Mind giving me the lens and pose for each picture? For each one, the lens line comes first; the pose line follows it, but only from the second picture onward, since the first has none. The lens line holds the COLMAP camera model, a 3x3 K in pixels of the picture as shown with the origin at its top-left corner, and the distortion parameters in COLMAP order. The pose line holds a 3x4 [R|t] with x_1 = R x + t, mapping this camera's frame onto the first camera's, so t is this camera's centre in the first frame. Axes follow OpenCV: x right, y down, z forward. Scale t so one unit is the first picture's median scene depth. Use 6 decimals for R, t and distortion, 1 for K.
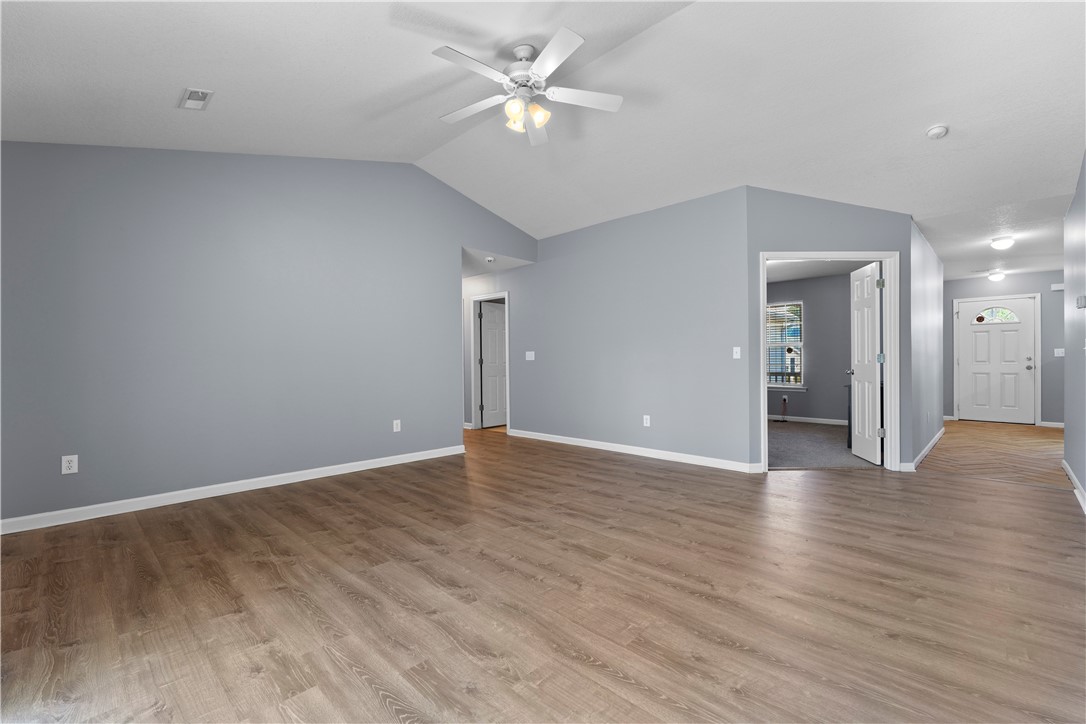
lens RADIAL K [[474.3, 0, 542.6], [0, 474.3, 364.6], [0, 0, 1]] dist [0.002980, 0.000493]
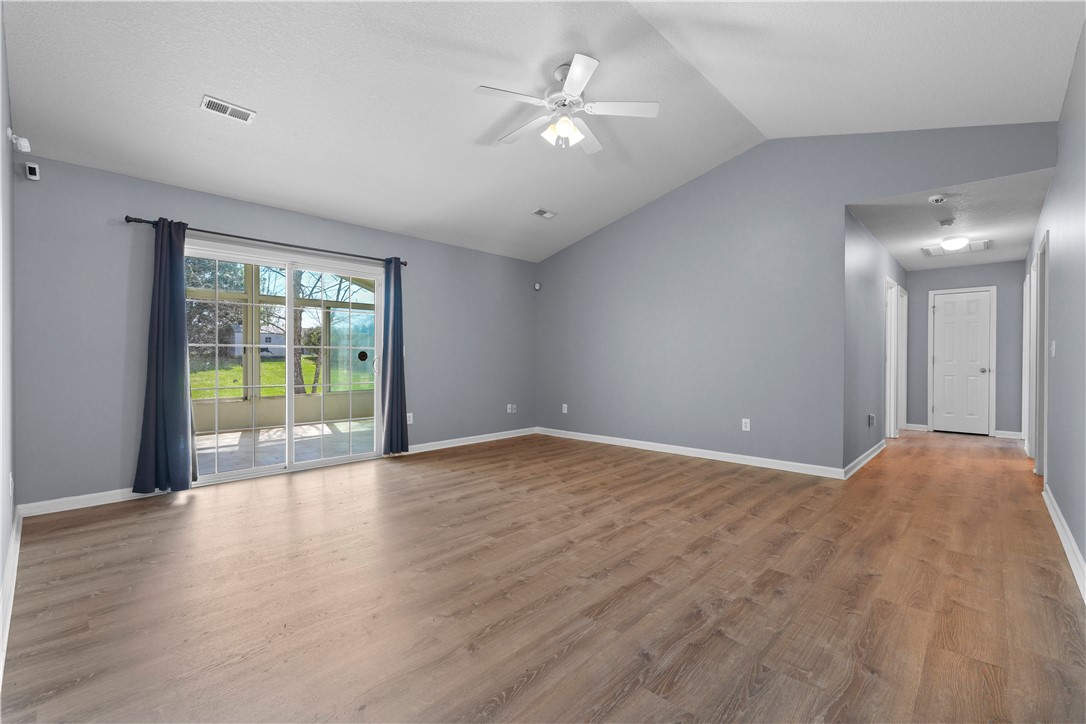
lens RADIAL K [[474.3, 0, 540.0], [0, 474.3, 361.0], [0, 0, 1]] dist [0.002980, 0.000493]
pose [[0.004638, 0.010932, -0.999929, 1.022719], [-0.006093, 0.999922, 0.010904, -0.010853], [0.999971, 0.006042, 0.004704, 0.914384]]
